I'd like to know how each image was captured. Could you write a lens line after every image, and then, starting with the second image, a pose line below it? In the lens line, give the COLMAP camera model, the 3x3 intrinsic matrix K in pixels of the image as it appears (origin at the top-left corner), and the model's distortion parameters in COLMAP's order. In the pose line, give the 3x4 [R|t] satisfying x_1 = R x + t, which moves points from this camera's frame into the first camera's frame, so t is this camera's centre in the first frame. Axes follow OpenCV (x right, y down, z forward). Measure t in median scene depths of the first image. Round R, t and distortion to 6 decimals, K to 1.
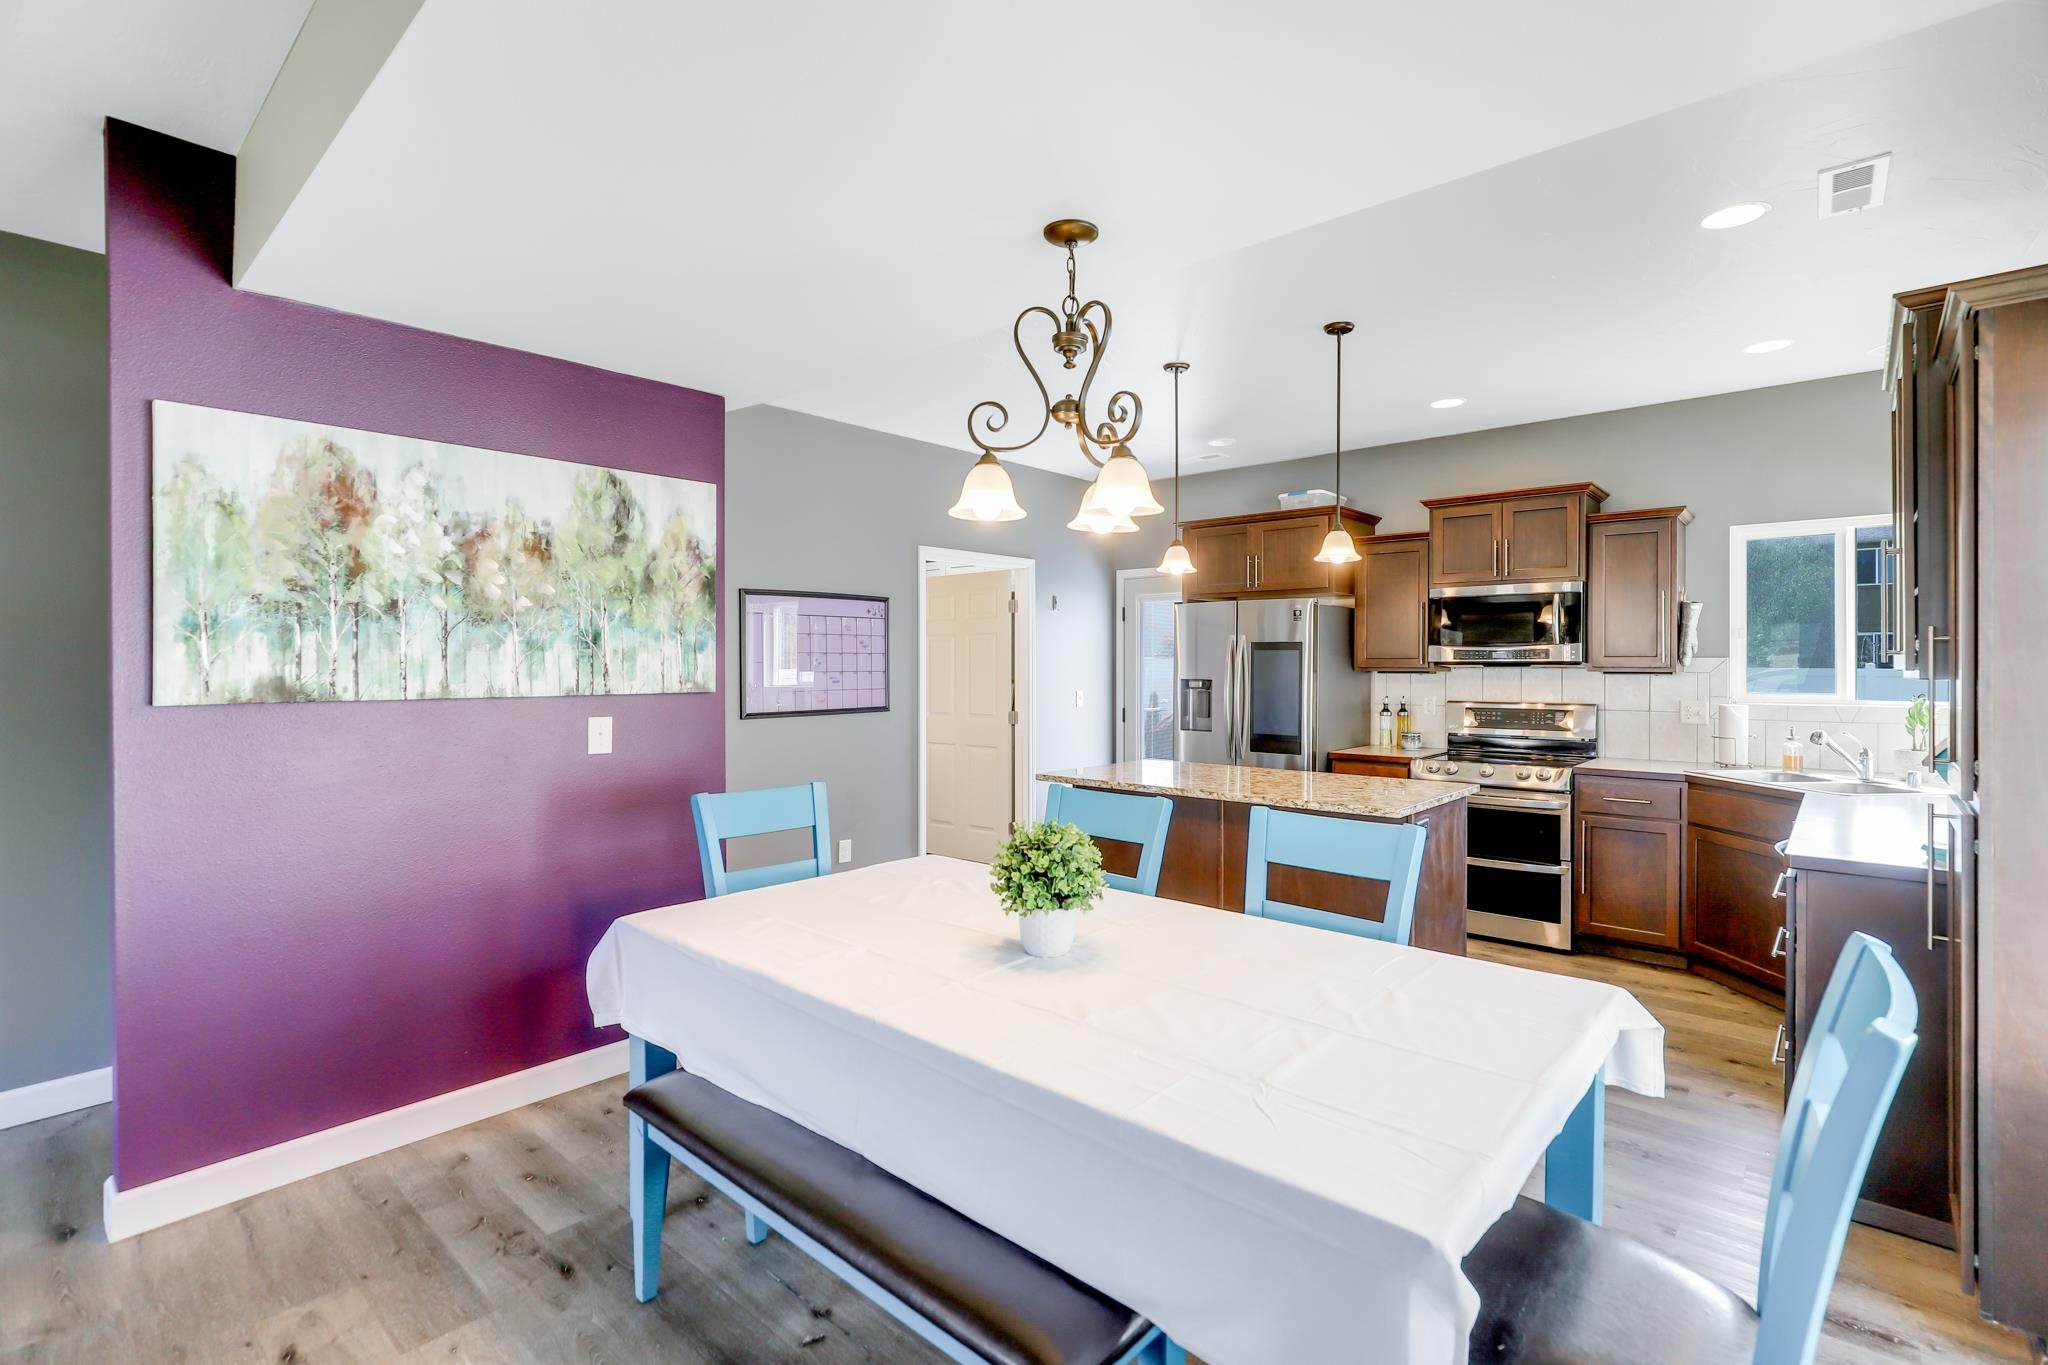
lens RADIAL K [[943.9, 0, 1024.1], [0, 943.9, 667.8], [0, 0, 1]] dist [-0.007769, 0.000654]
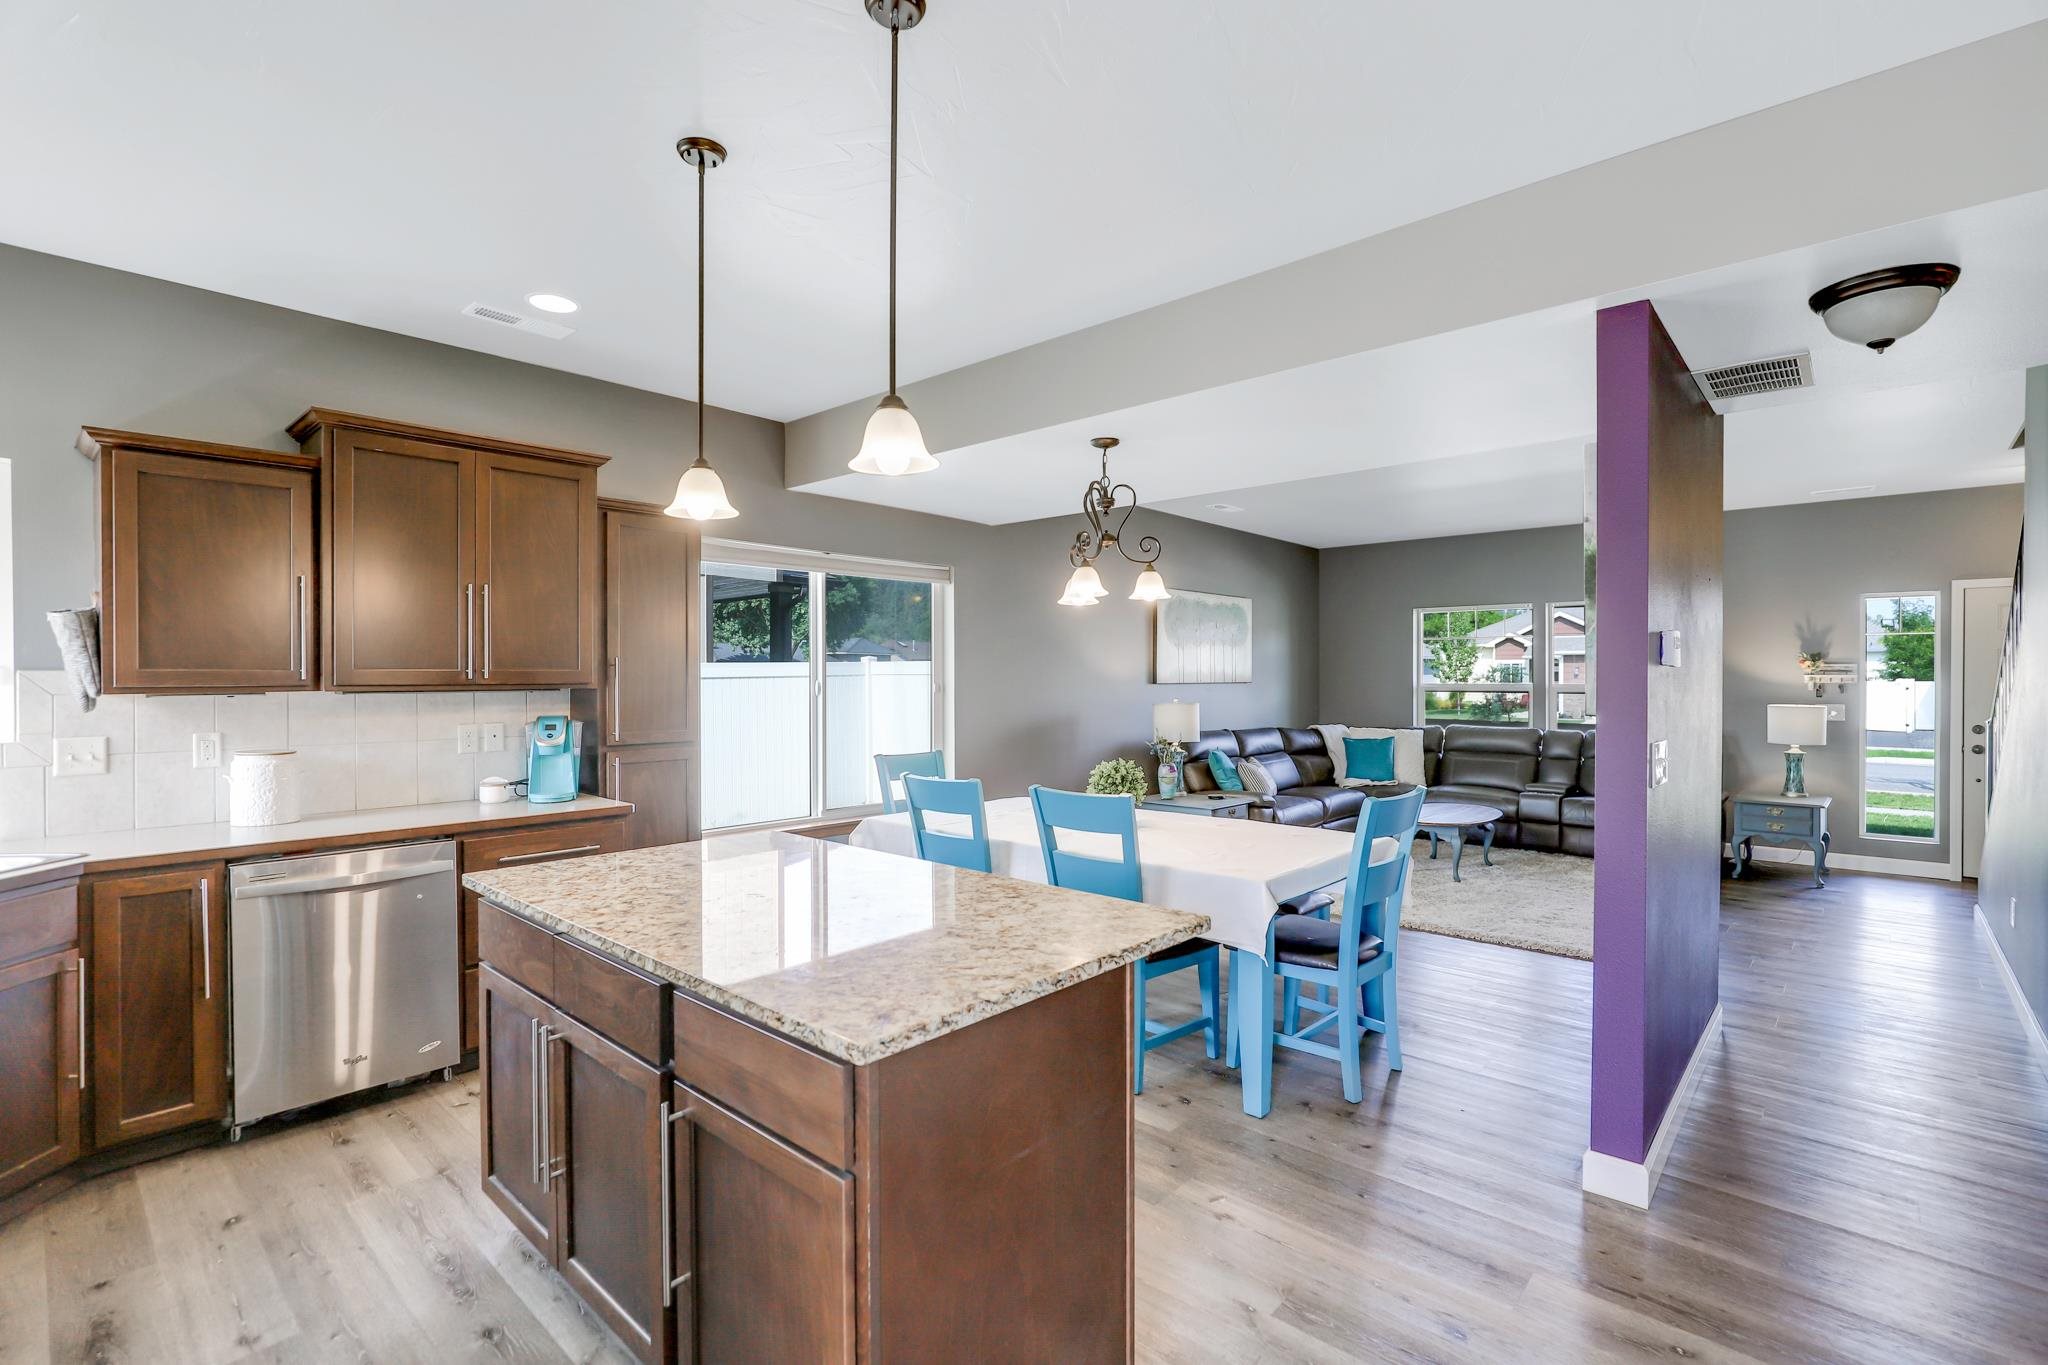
lens RADIAL K [[932.8, 0, 1041.2], [0, 932.8, 680.5], [0, 0, 1]] dist [0.000145, 0.000020]
pose [[-0.999982, 0.001181, -0.005808, 0.098680], [0.001138, 0.999972, 0.007401, -0.006962], [0.005816, 0.007394, -0.999956, 1.530446]]
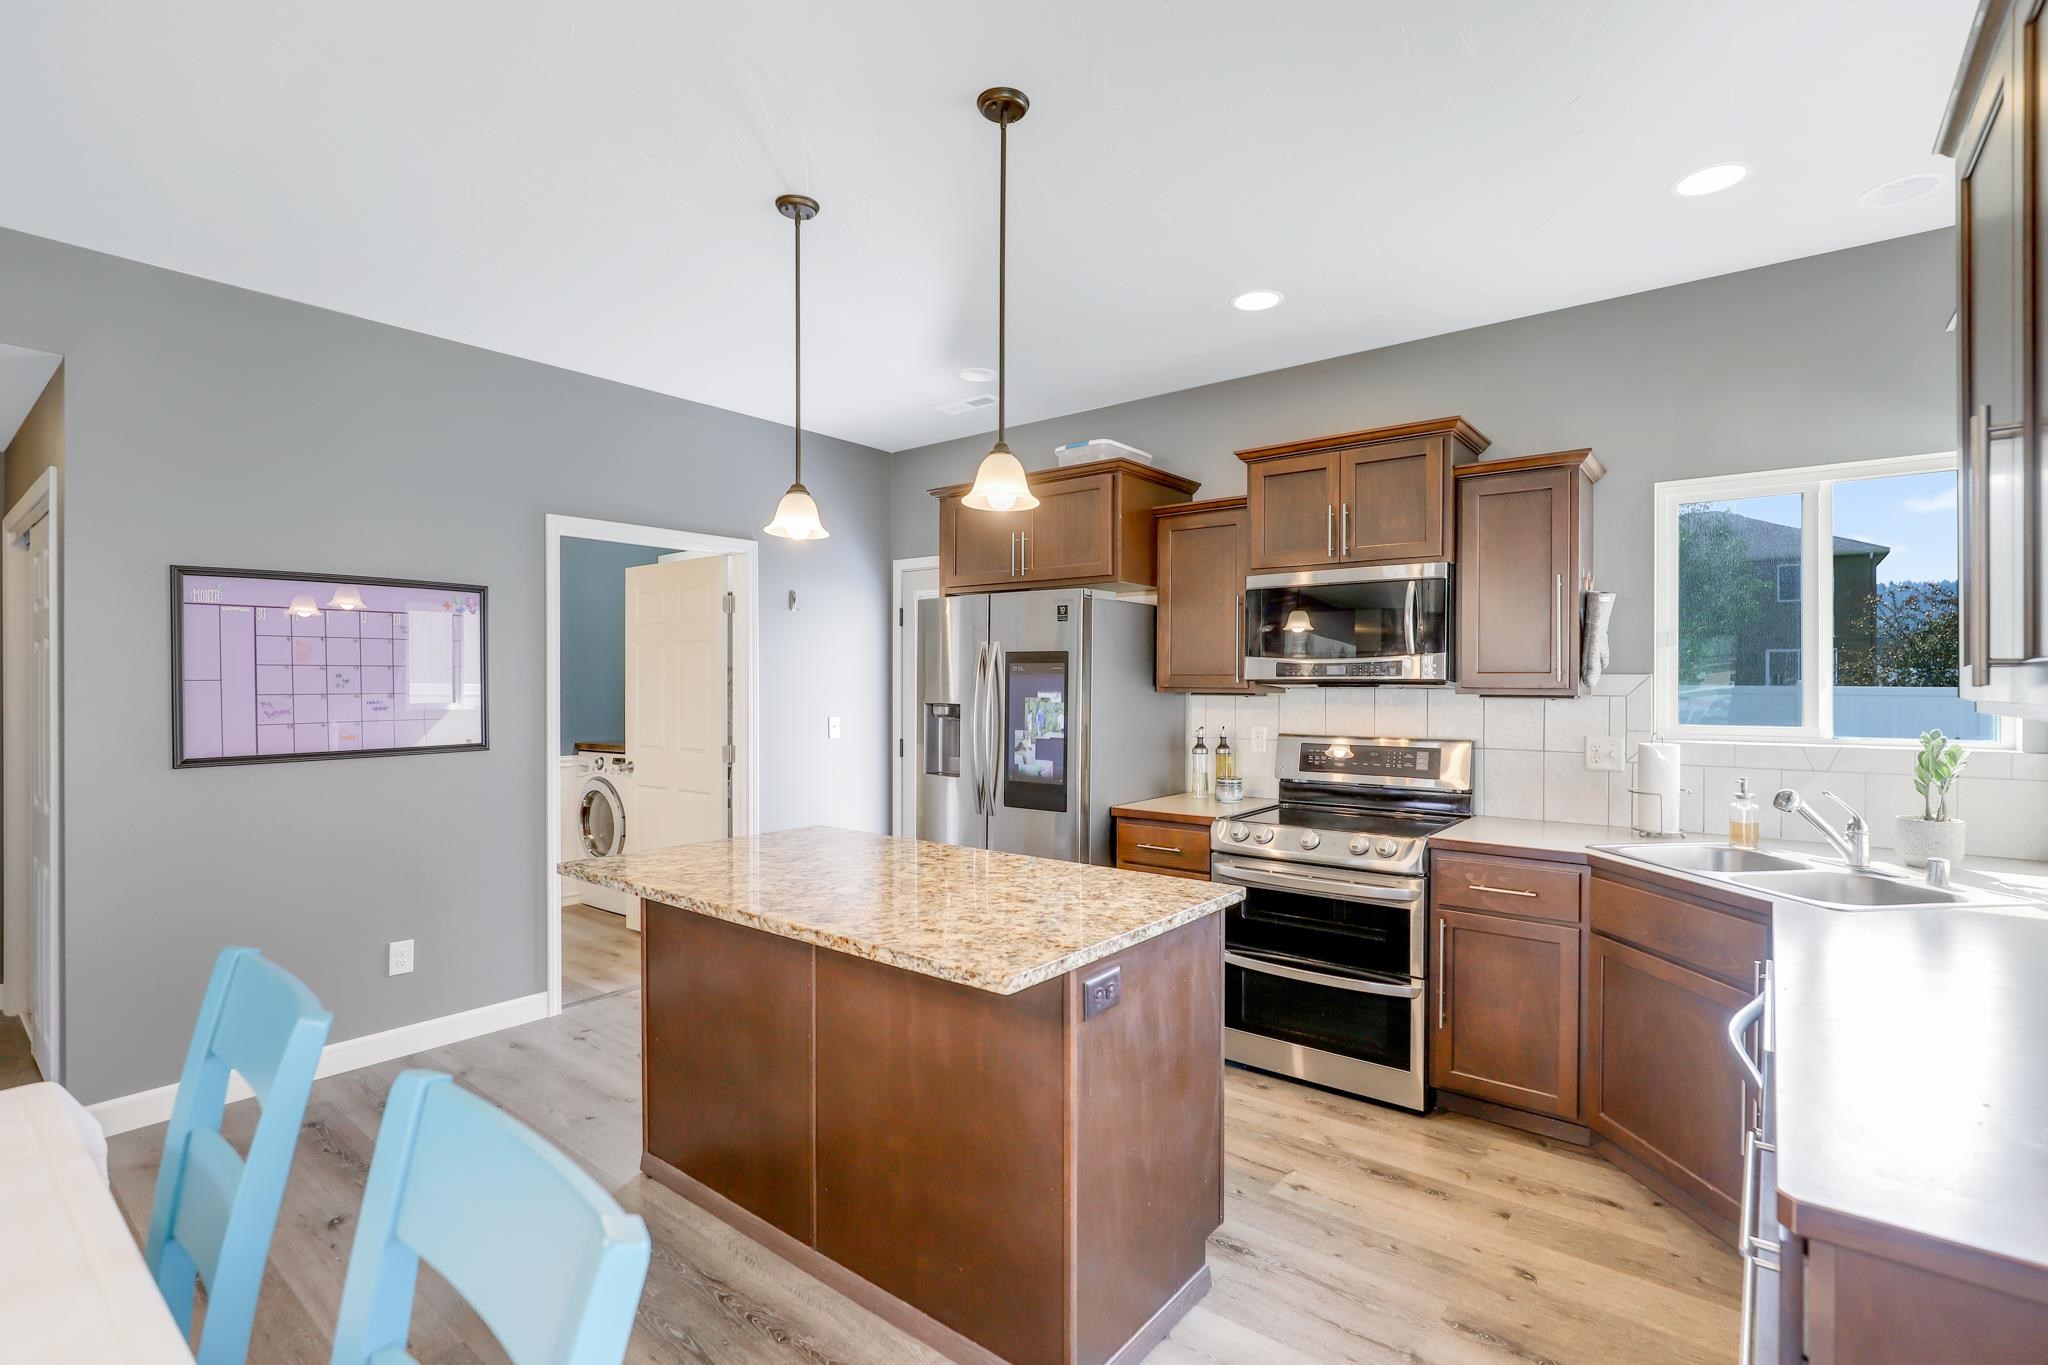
lens RADIAL K [[944.9, 0, 1029.2], [0, 944.9, 686.1], [0, 0, 1]] dist [-0.008978, -0.001123]
pose [[0.998510, 0.000648, 0.054566, 0.298110], [-0.000774, 0.999997, 0.002289, -0.003968], [-0.054564, -0.002328, 0.998508, 0.391859]]
